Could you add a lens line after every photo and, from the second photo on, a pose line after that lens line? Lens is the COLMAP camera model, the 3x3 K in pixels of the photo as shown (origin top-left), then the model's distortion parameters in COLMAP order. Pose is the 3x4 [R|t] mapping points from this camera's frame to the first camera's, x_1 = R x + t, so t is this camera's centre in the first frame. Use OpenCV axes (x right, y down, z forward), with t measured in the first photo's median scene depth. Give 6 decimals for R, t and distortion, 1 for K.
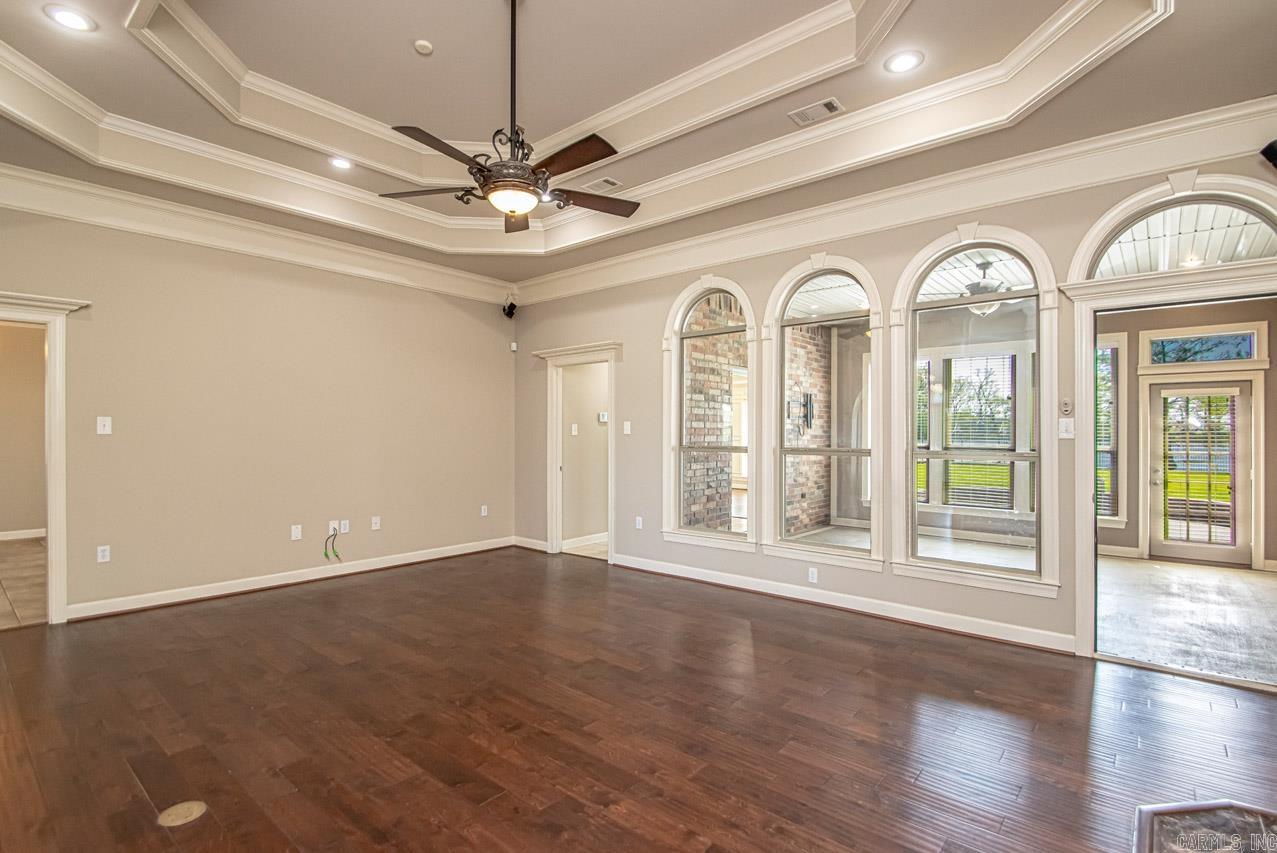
lens RADIAL K [[604.7, 0, 608.9], [0, 604.7, 429.8], [0, 0, 1]] dist [-0.000297, -0.021407]
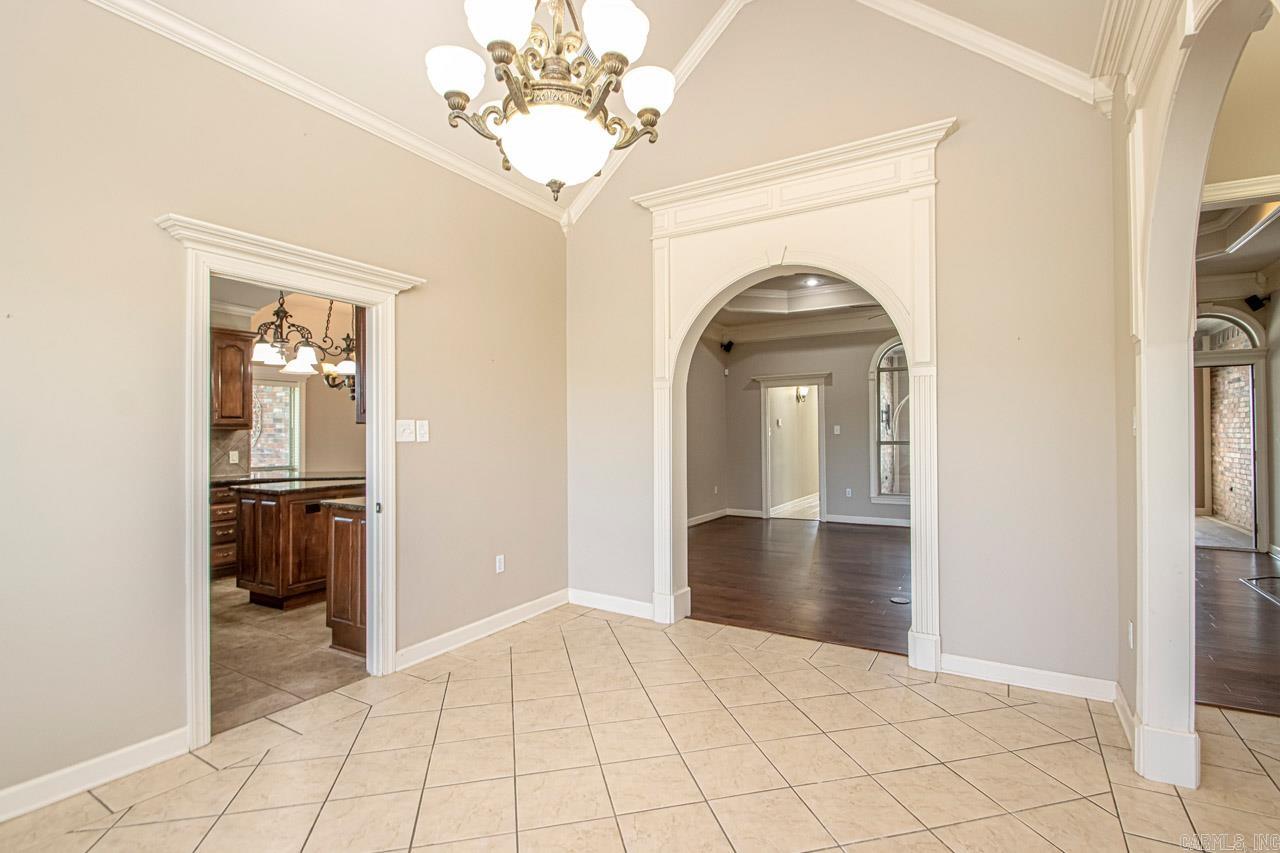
lens RADIAL K [[594.4, 0, 646.7], [0, 594.4, 427.5], [0, 0, 1]] dist [0.030394, -0.028308]
pose [[0.981339, -0.007023, 0.192158, -0.489825], [0.008579, 0.999937, -0.007268, -0.001669], [-0.192095, 0.008781, 0.981337, -0.247921]]
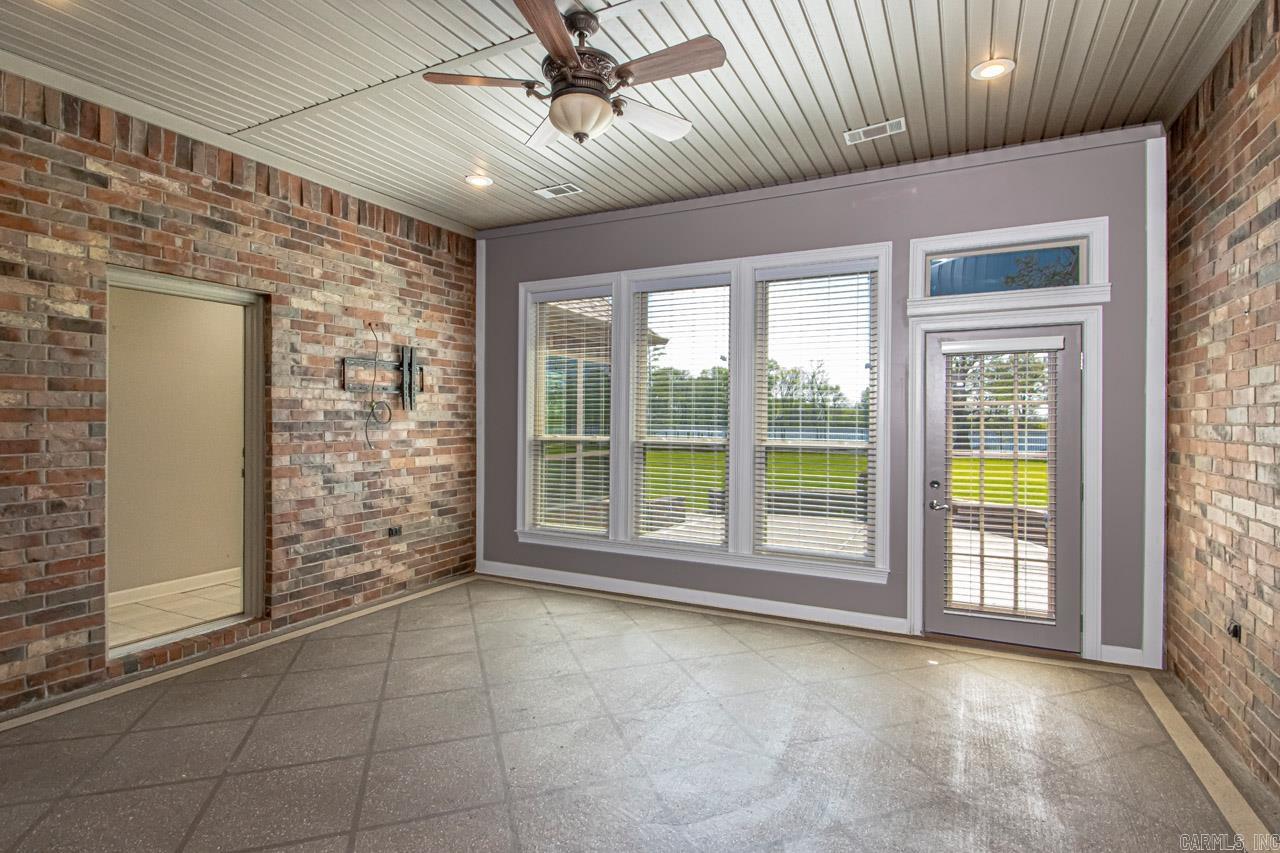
lens RADIAL K [[638.1, 0, 642.7], [0, 638.1, 422.6], [0, 0, 1]] dist [-0.016695, -0.000439]
pose [[0.966974, -0.003542, 0.254852, 0.397143], [0.001659, 0.999970, 0.007603, 0.005754], [-0.254871, -0.006929, 0.966950, 0.386815]]
